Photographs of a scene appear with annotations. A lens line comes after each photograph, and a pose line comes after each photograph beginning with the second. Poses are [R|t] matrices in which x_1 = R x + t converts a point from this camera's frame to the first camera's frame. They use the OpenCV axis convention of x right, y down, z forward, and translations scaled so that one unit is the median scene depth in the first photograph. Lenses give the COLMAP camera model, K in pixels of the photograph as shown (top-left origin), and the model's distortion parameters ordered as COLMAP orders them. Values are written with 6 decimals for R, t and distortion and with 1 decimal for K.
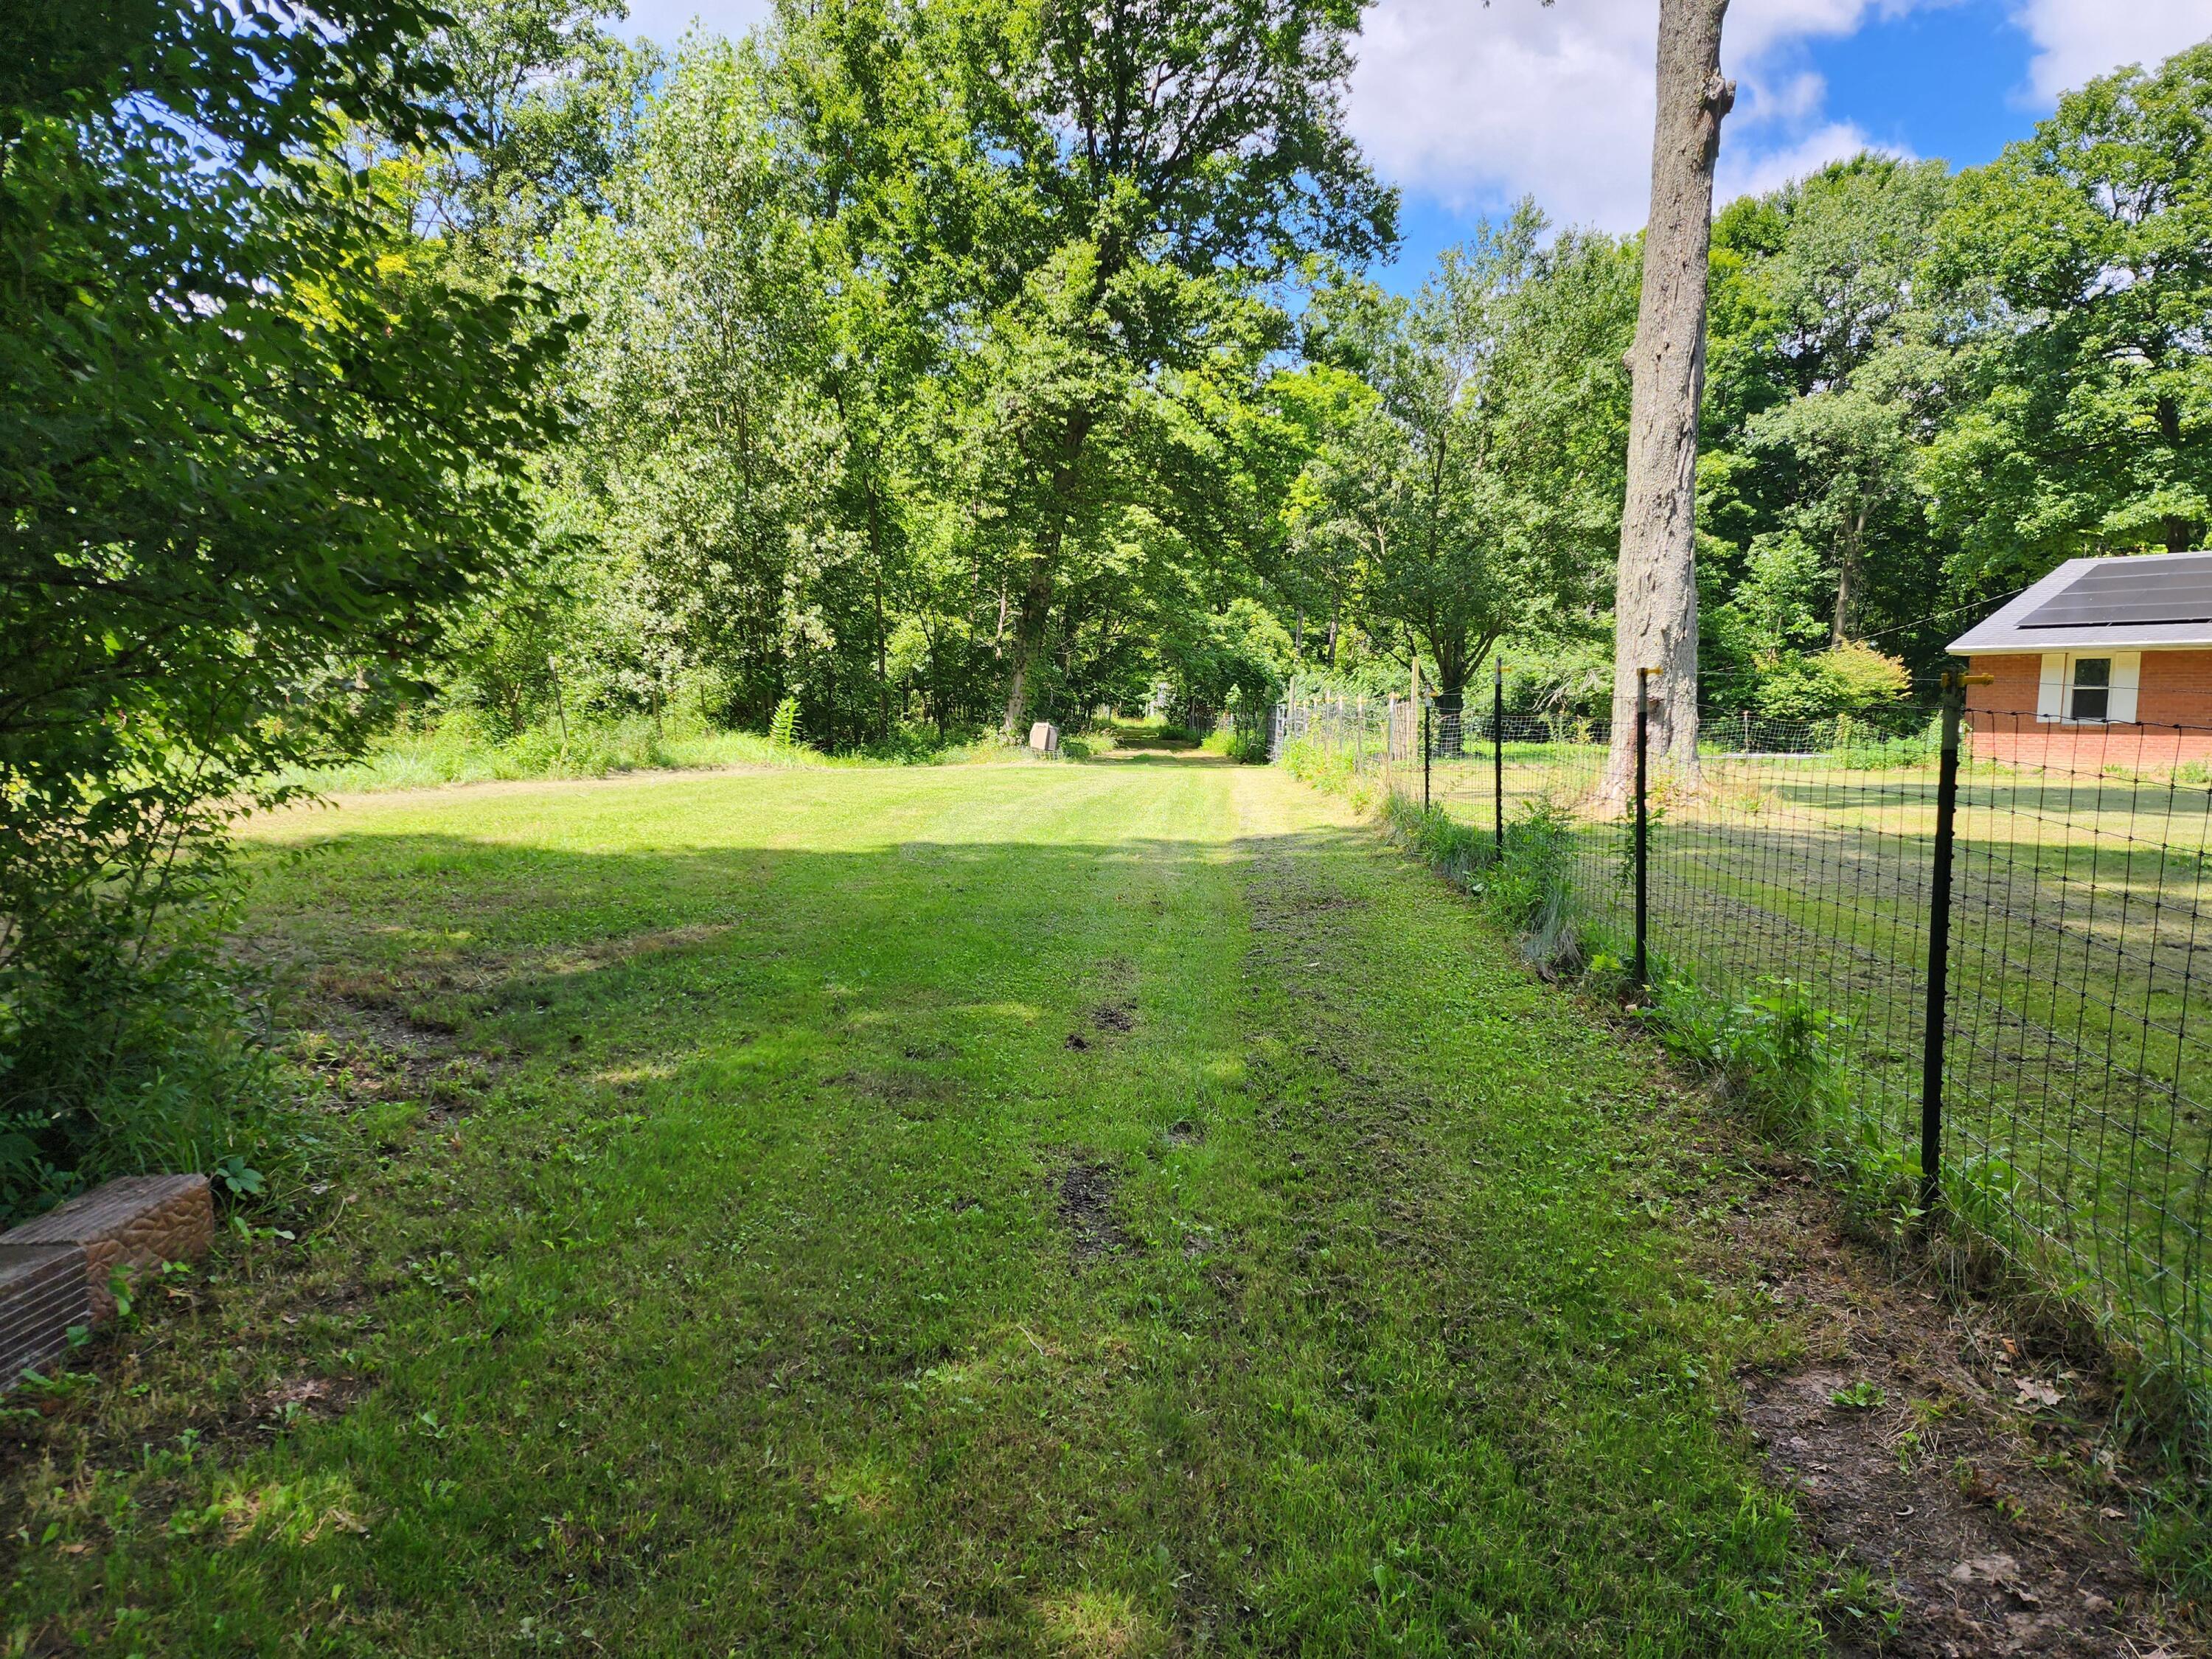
lens RADIAL K [[1340.4, 0, 1106.0], [0, 1340.4, 829.5], [0, 0, 1]] dist [-0.000502, -0.000118]
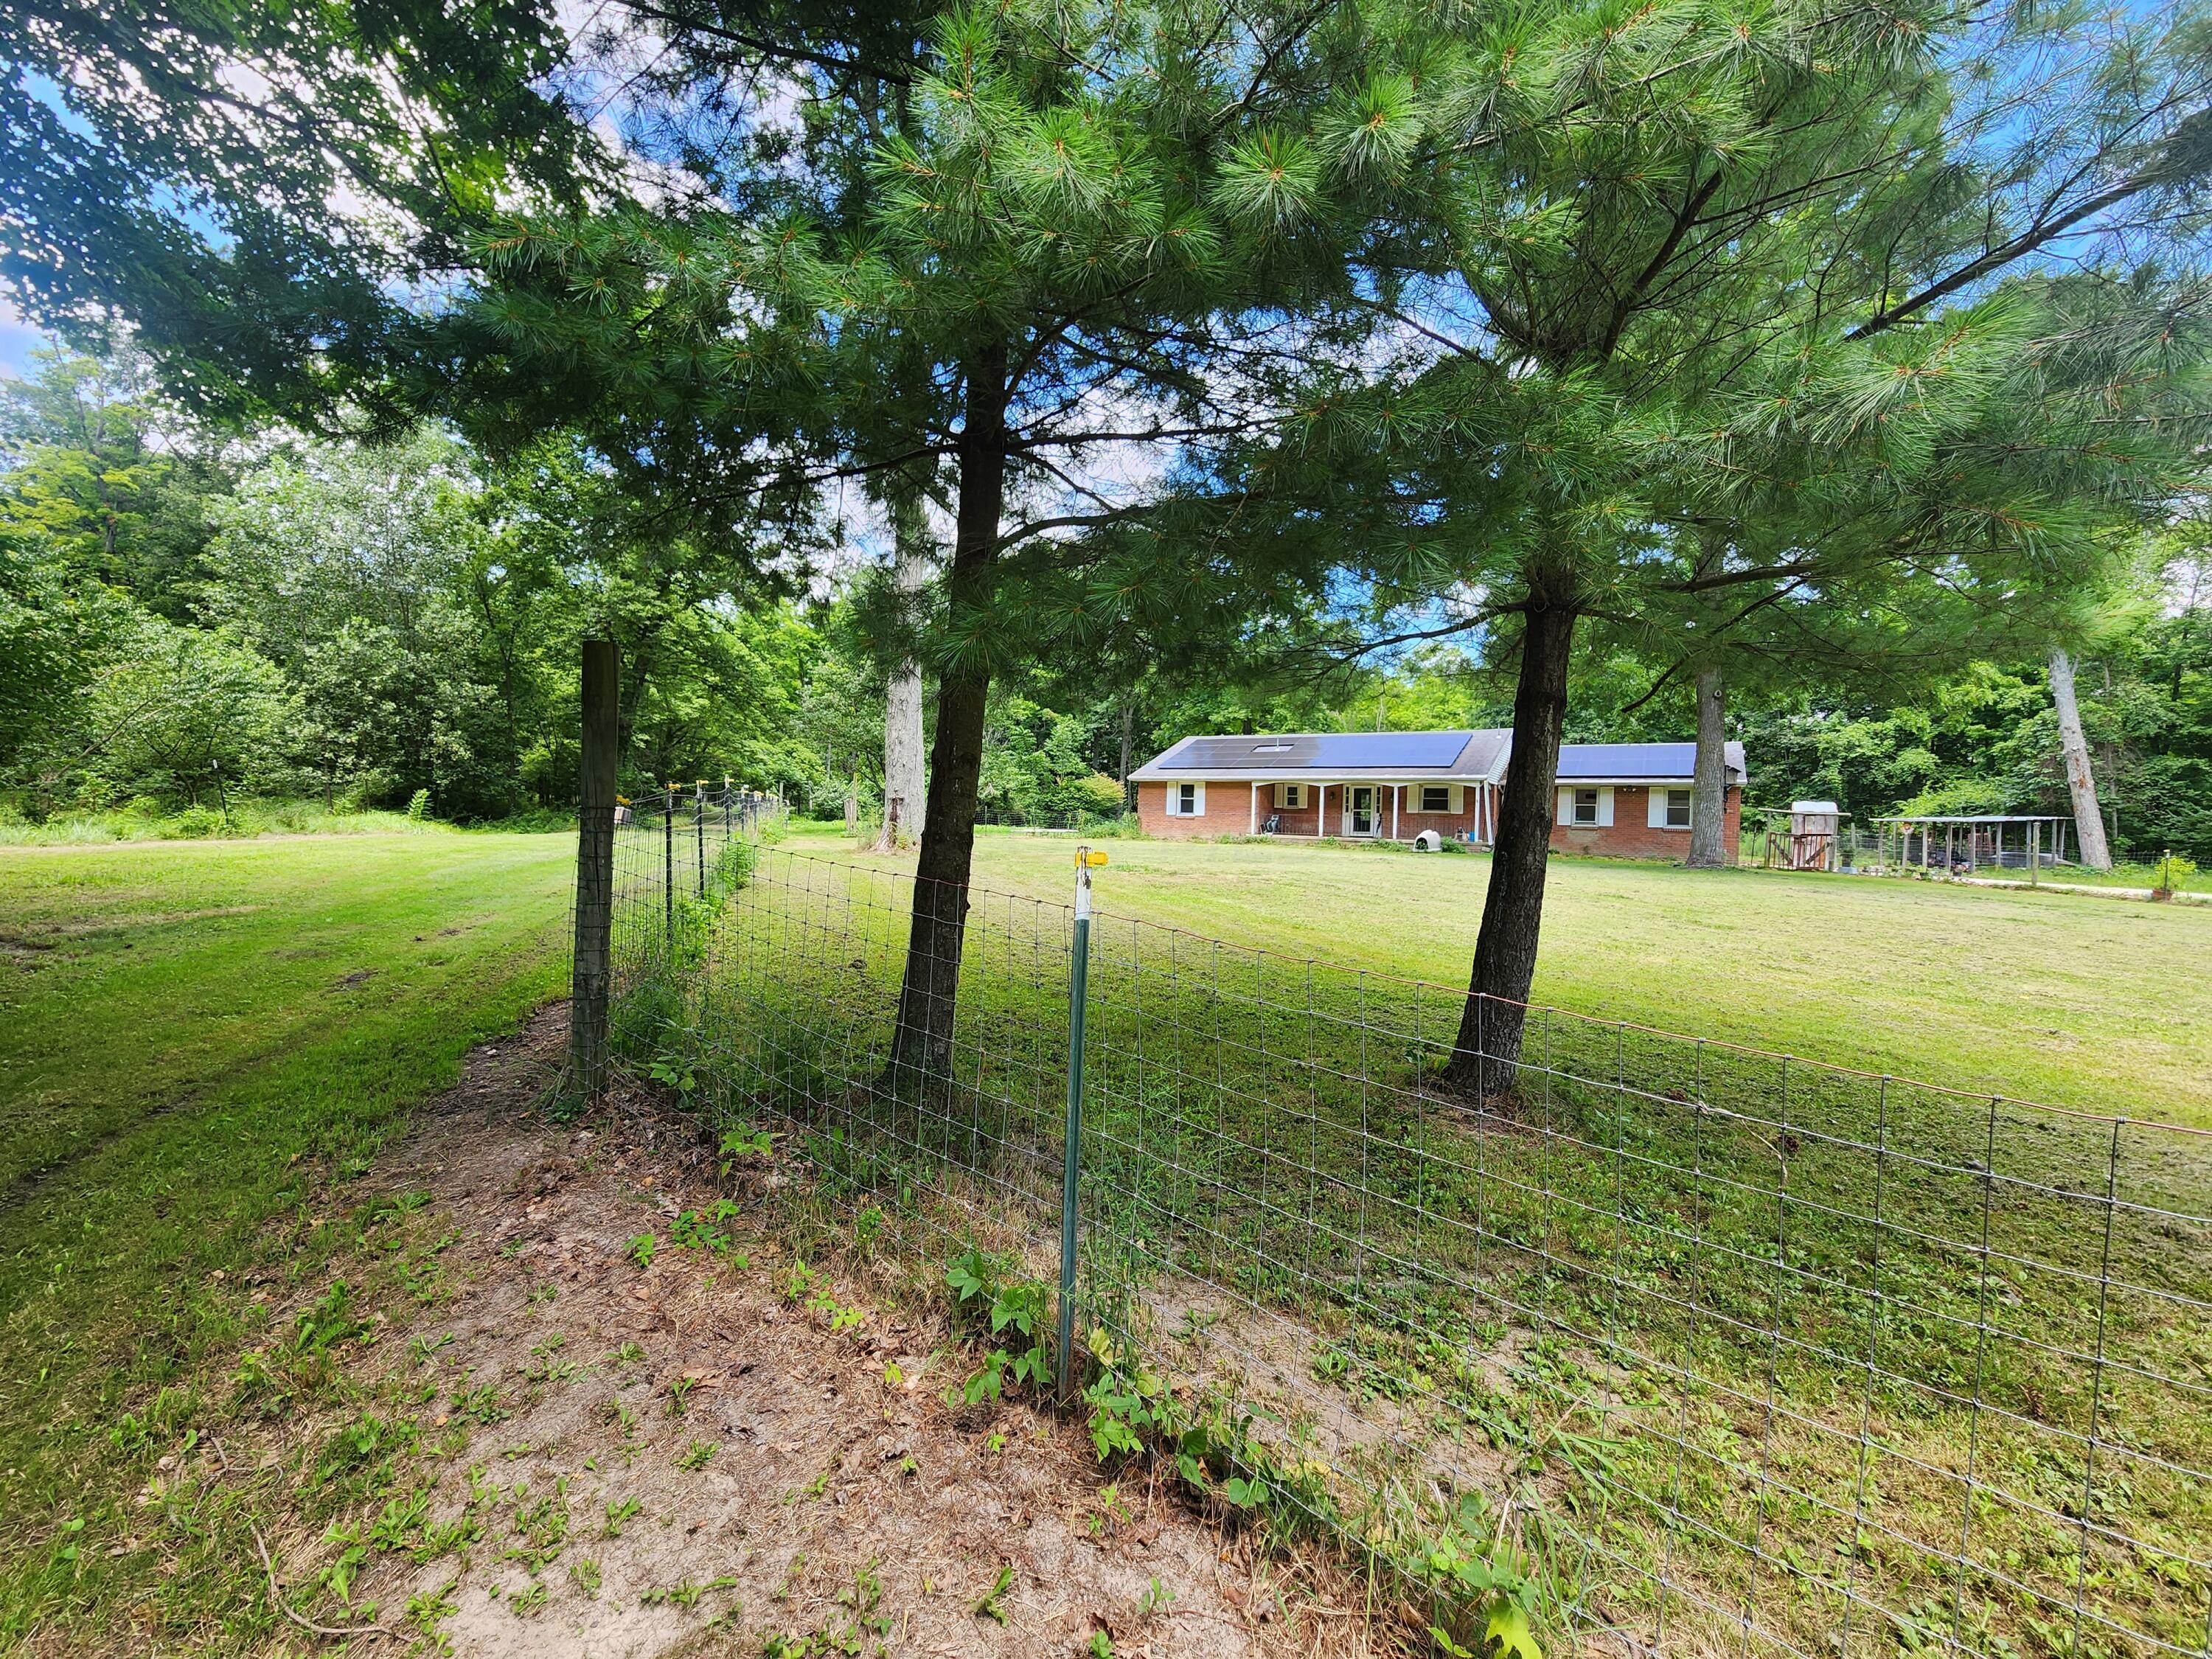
lens RADIAL K [[908.6, 0, 1105.0], [0, 908.6, 825.7], [0, 0, 1]] dist [0.000515, 0.000146]
pose [[0.948697, 0.008613, 0.316070, 0.168521], [0.010456, 0.998228, -0.058585, 0.014060], [-0.316014, 0.058884, 0.946925, -0.240698]]
